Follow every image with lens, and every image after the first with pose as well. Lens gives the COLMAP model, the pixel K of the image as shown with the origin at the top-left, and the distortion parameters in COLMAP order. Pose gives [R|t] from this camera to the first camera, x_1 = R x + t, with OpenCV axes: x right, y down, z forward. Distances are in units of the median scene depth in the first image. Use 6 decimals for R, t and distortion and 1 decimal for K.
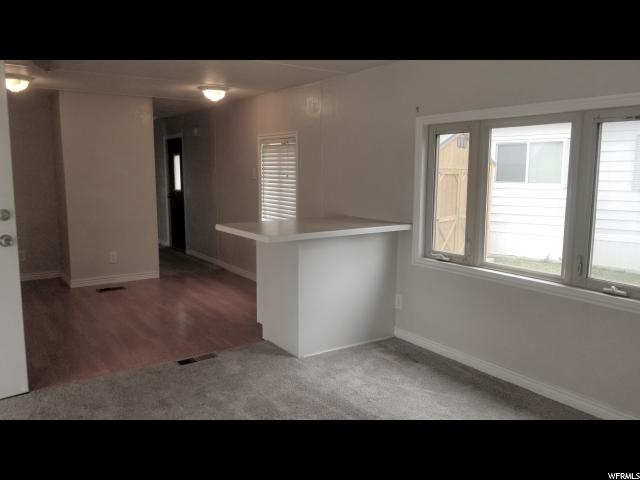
lens RADIAL K [[501.6, 0, 316.7], [0, 501.6, 236.0], [0, 0, 1]] dist [0.133364, -0.222112]
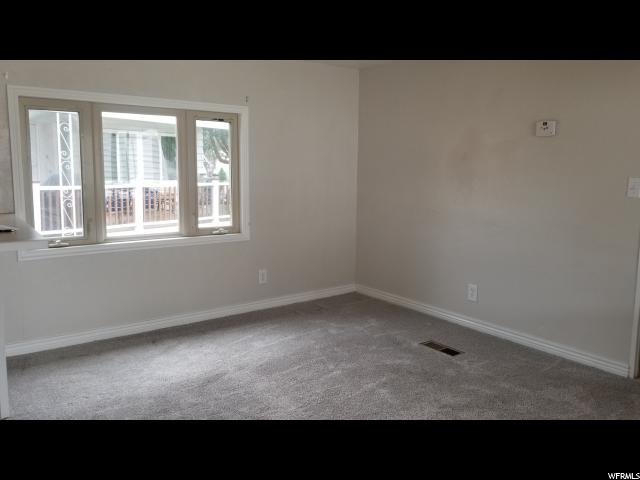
lens RADIAL K [[501.6, 0, 316.7], [0, 501.6, 236.0], [0, 0, 1]] dist [0.133364, -0.222112]
pose [[-0.048713, -0.142437, 0.988604, -0.749131], [0.124253, 0.981227, 0.147496, -0.054744], [-0.991054, 0.130022, -0.030101, 0.597624]]
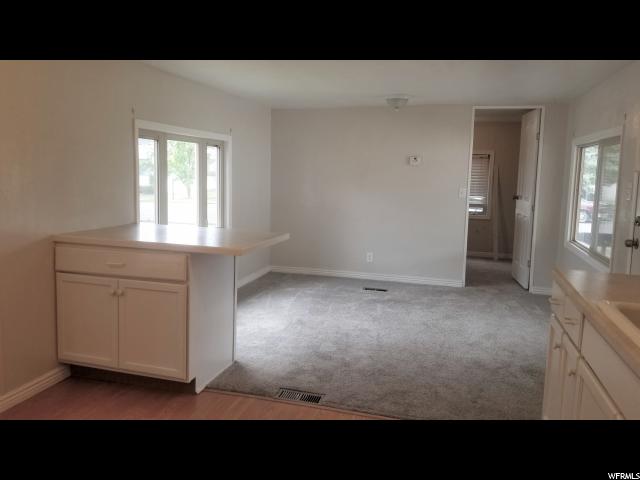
lens RADIAL K [[499.1, 0, 308.9], [0, 499.1, 231.3], [0, 0, 1]] dist [0.044637, -0.096031]
pose [[-0.637296, -0.103912, 0.763581, -0.904145], [0.083352, 0.975759, 0.202353, -0.203456], [-0.766098, 0.192605, -0.613186, 1.517024]]
